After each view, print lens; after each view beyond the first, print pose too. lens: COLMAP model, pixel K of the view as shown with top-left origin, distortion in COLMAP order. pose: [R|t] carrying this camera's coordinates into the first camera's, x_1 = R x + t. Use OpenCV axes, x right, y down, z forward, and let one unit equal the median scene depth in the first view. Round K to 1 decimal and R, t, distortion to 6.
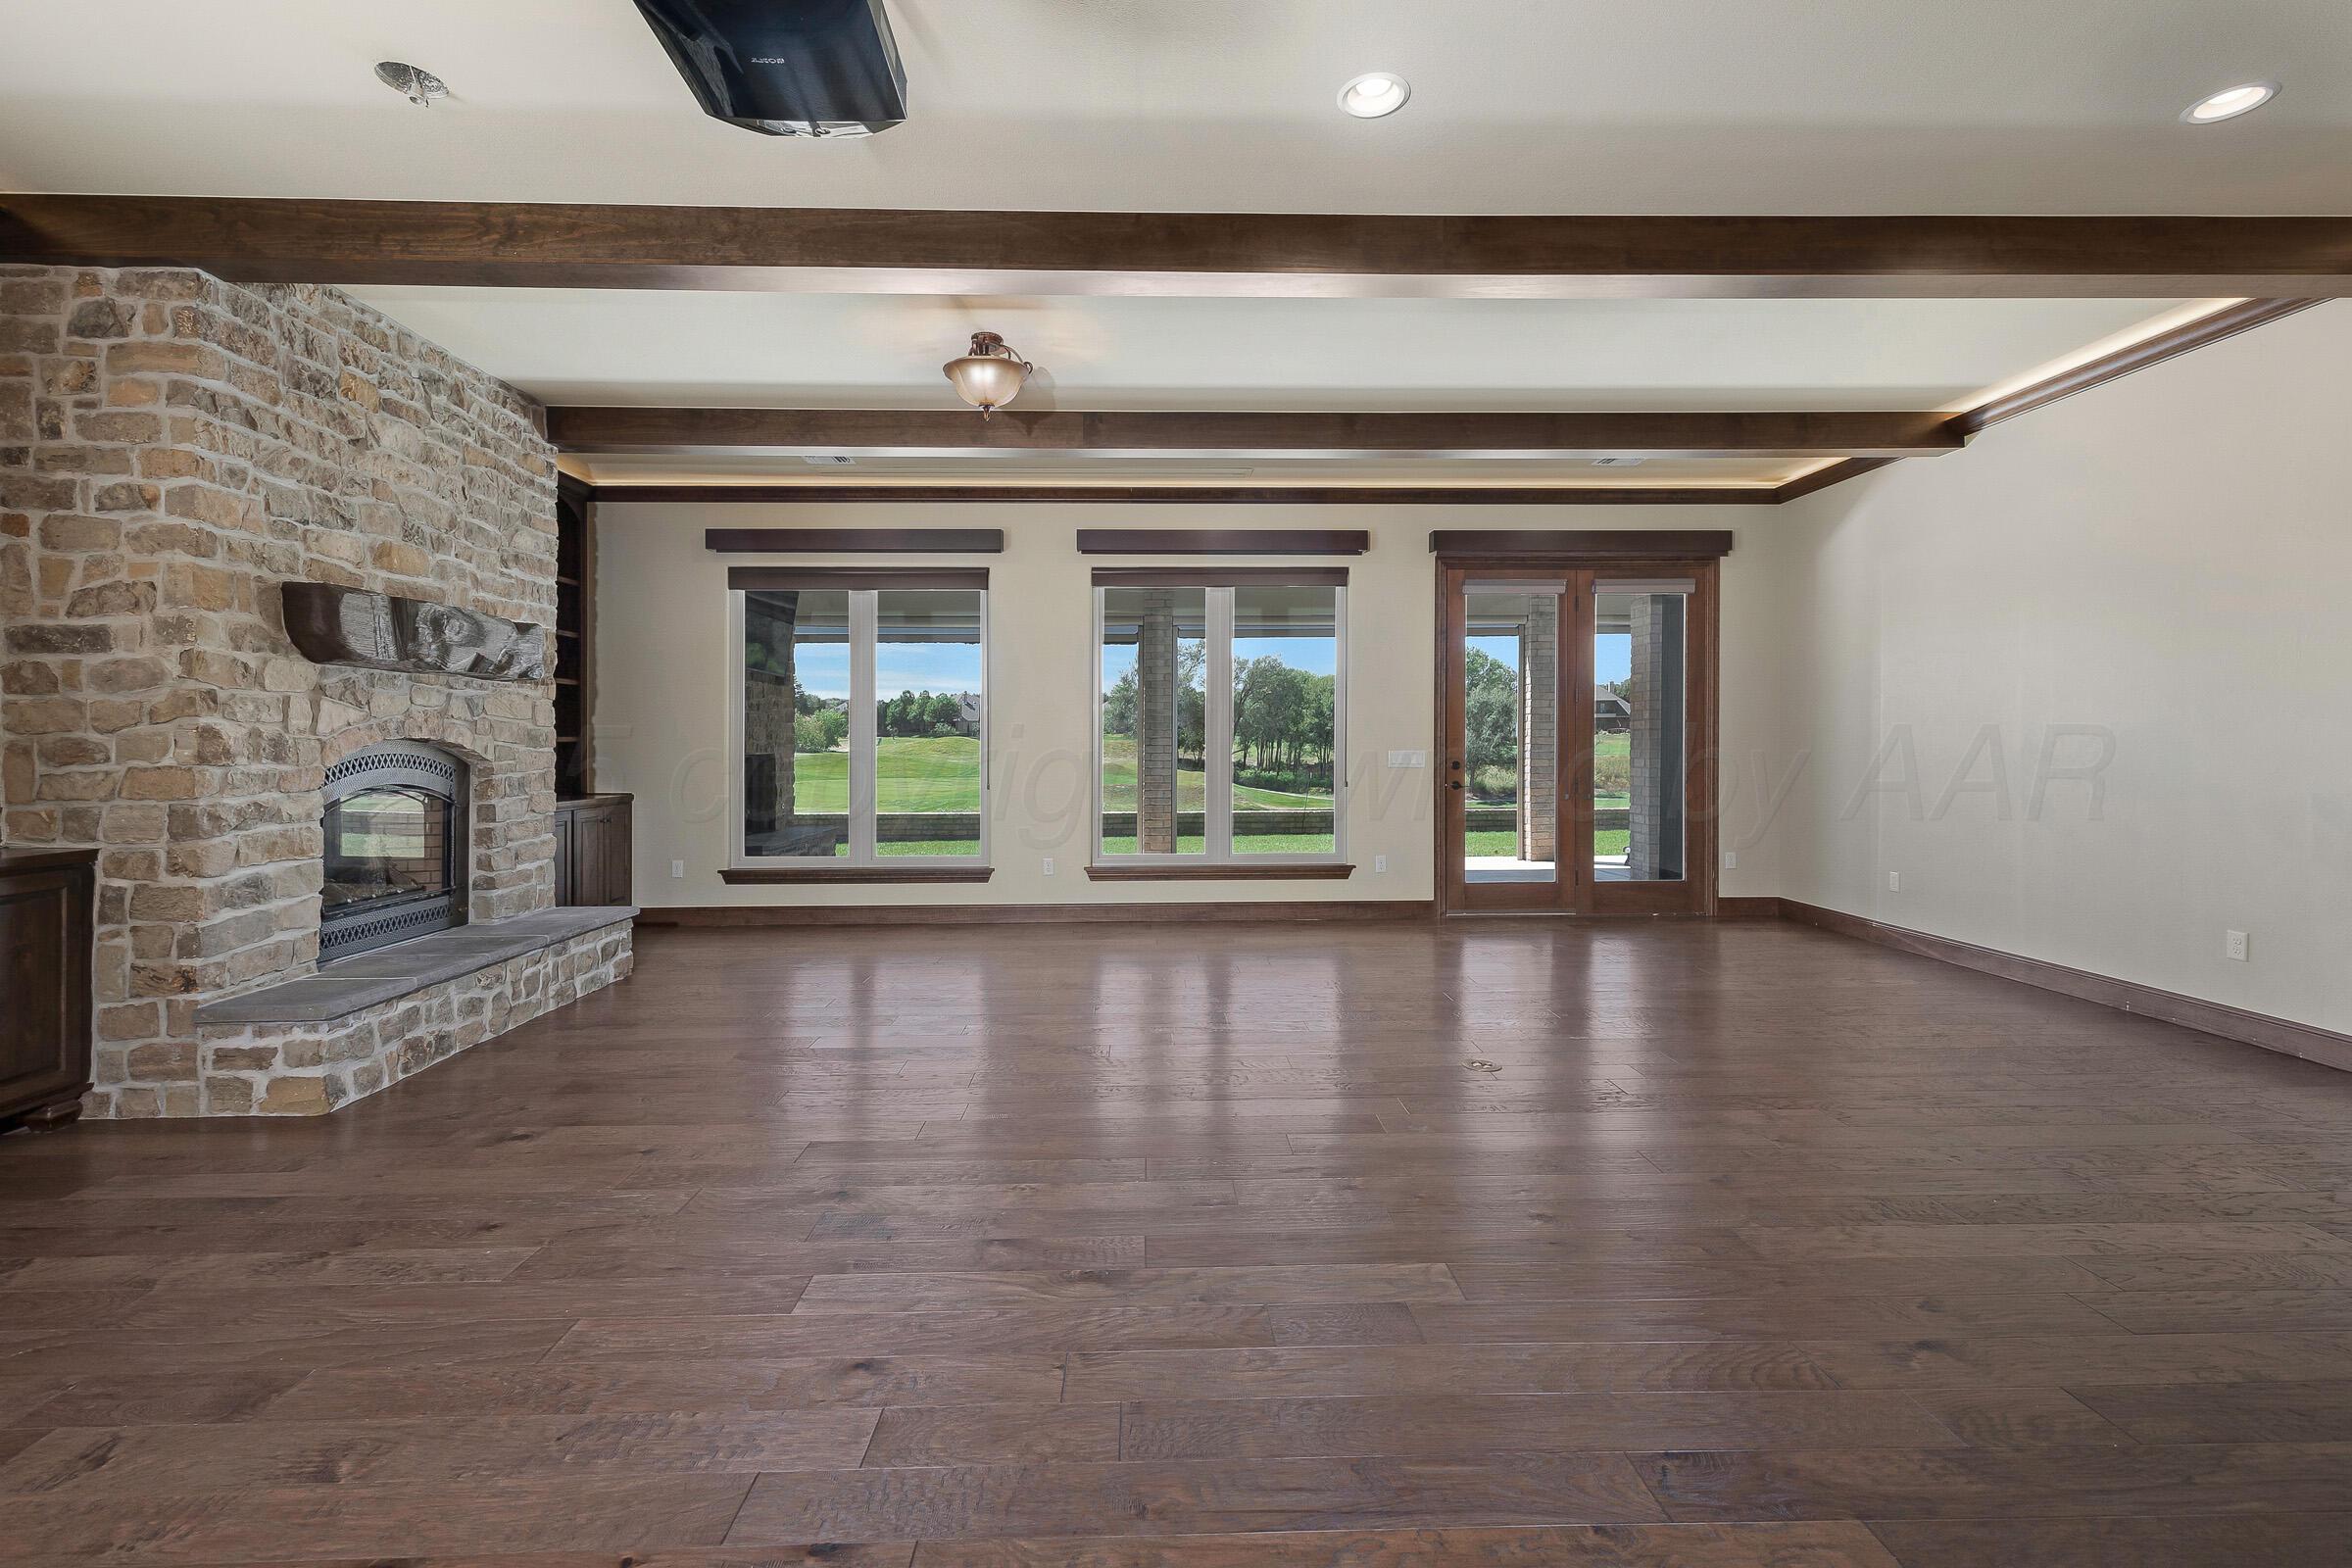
lens RADIAL K [[1011.1, 0, 1173.3], [0, 1011.1, 756.0], [0, 0, 1]] dist [0.000988, 0.000032]
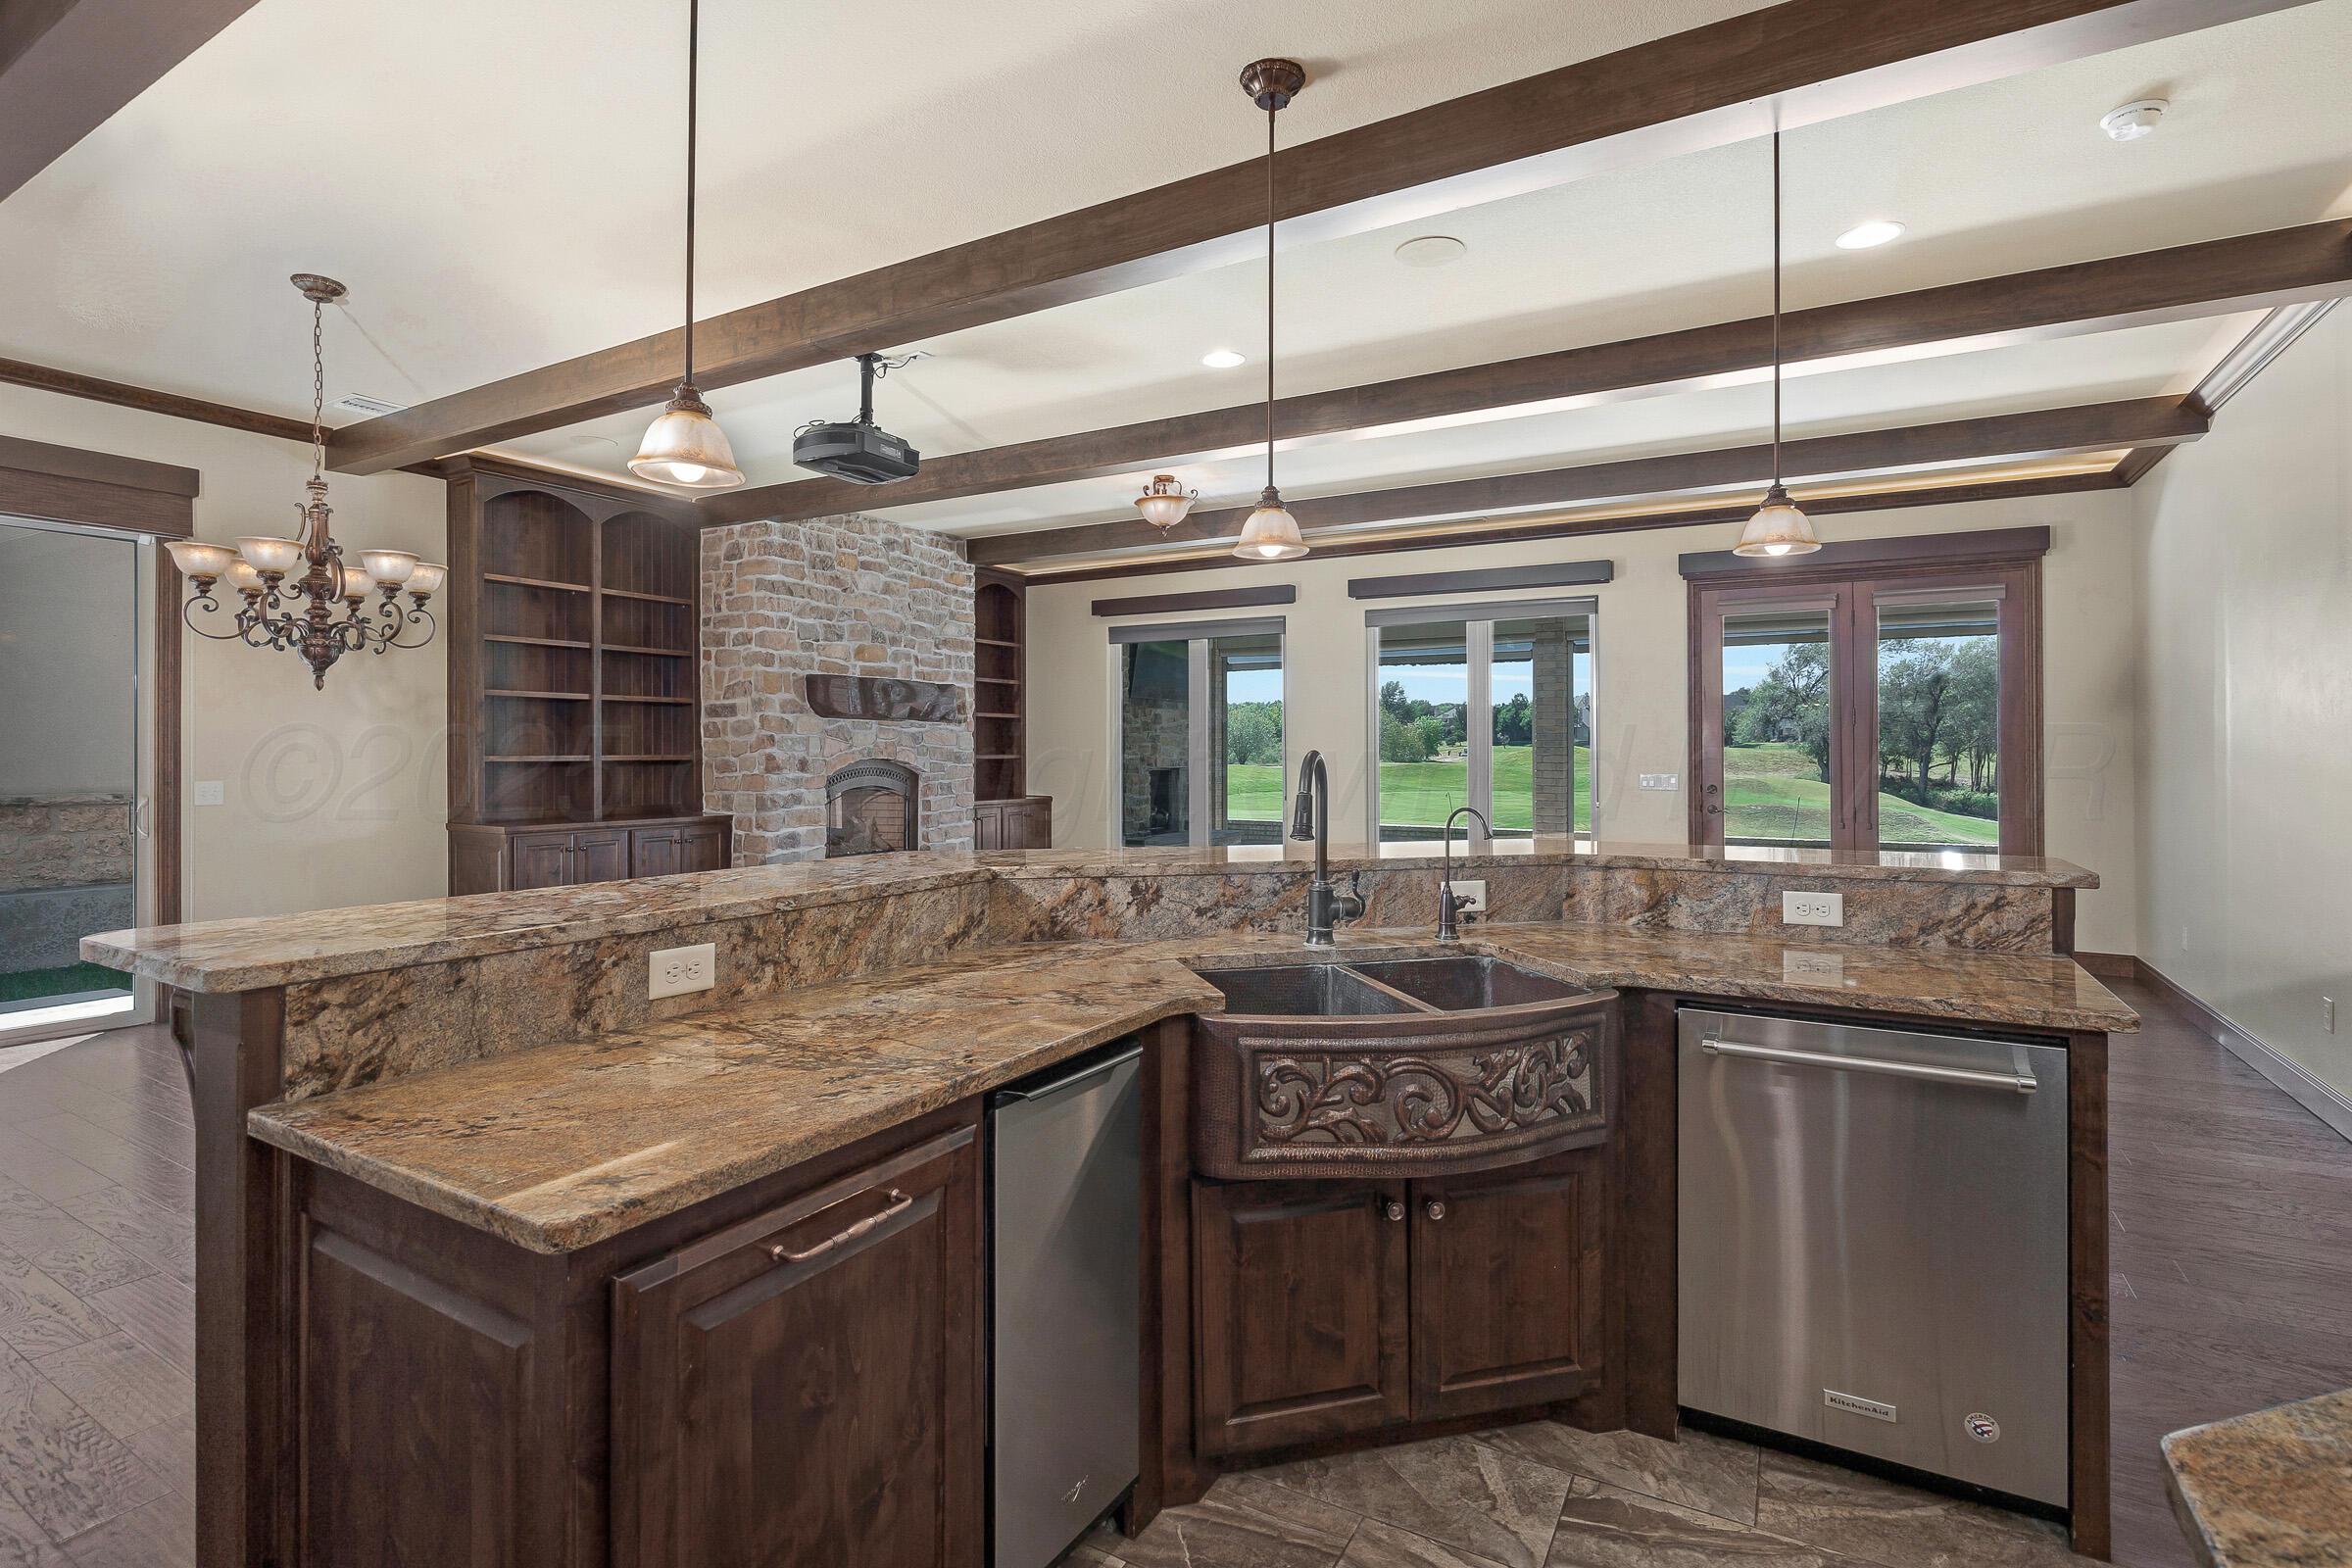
lens RADIAL K [[1122.8, 0, 1184.0], [0, 1122.8, 777.4], [0, 0, 1]] dist [-0.018153, -0.000208]
pose [[0.852392, 0.017431, -0.522613, 0.715592], [-0.011912, 0.999832, 0.013919, -0.019707], [0.522768, -0.005639, 0.852456, -0.352411]]
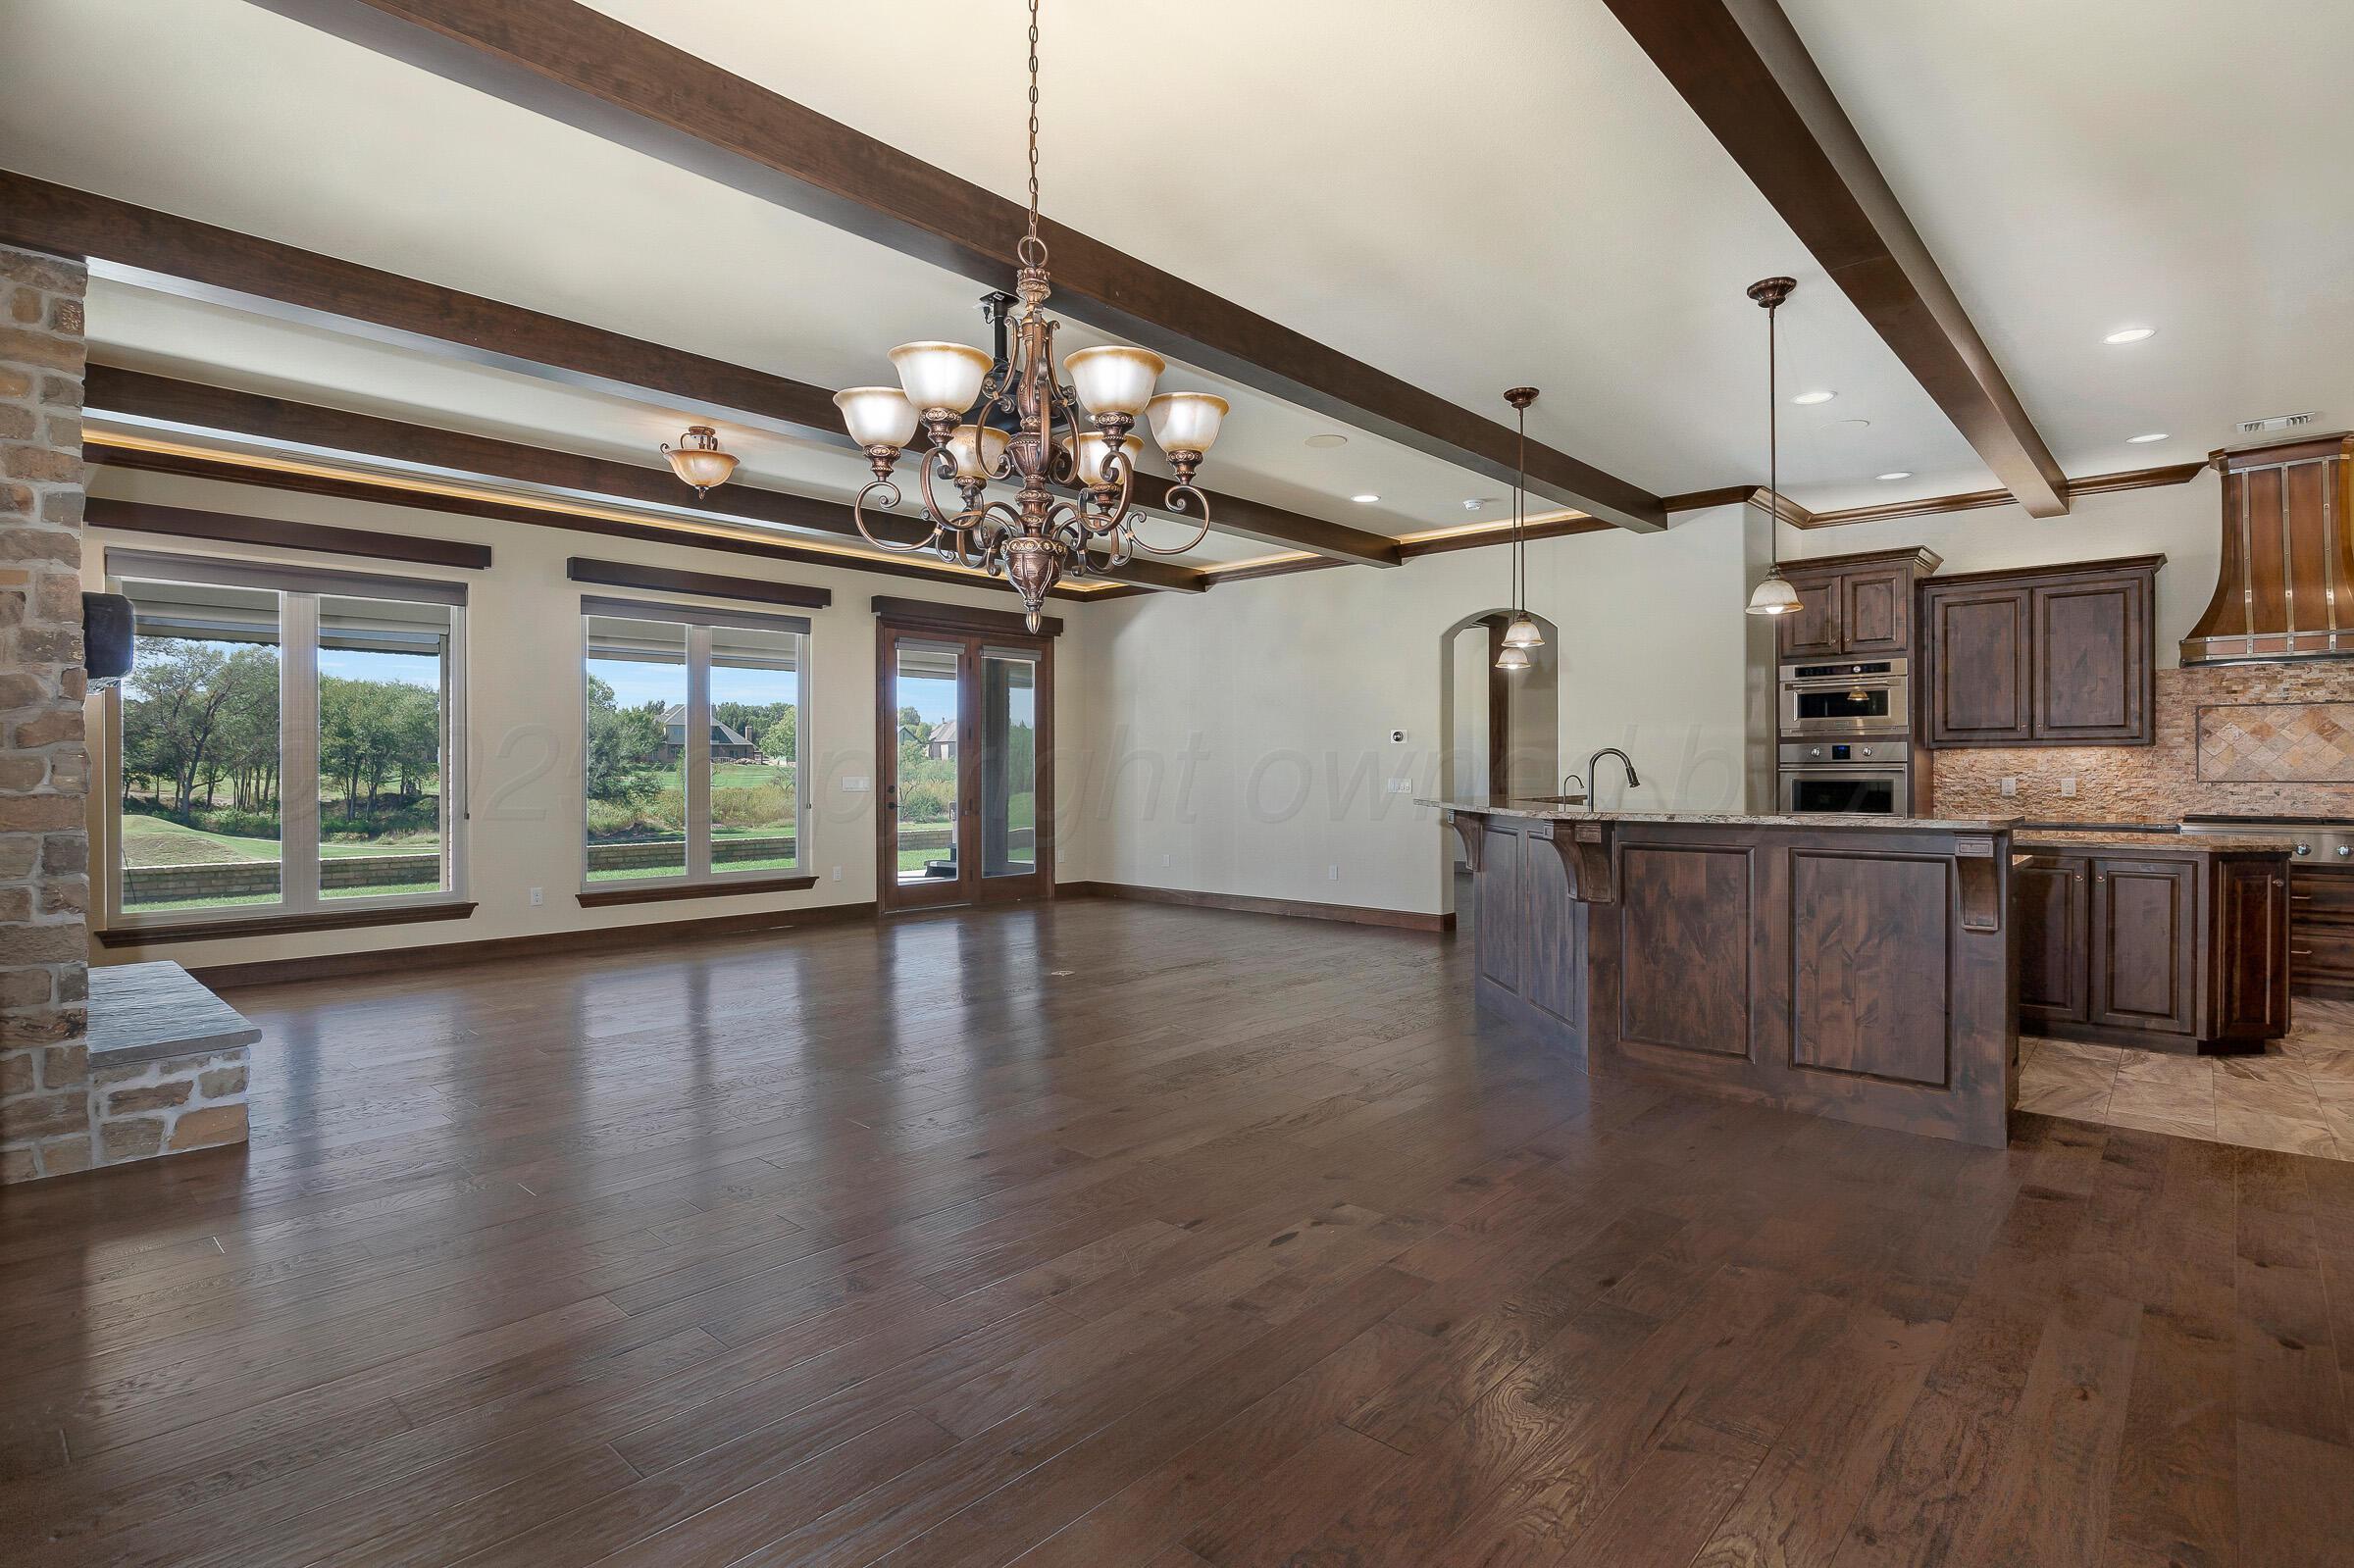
lens RADIAL K [[1156.1, 0, 1177.0], [0, 1156.1, 784.0], [0, 0, 1]] dist [-0.010782, -0.000436]
pose [[0.694236, -0.007411, 0.719710, -0.848367], [0.009066, 0.999958, 0.001552, 0.006966], [-0.719691, 0.005448, 0.694273, -0.379009]]
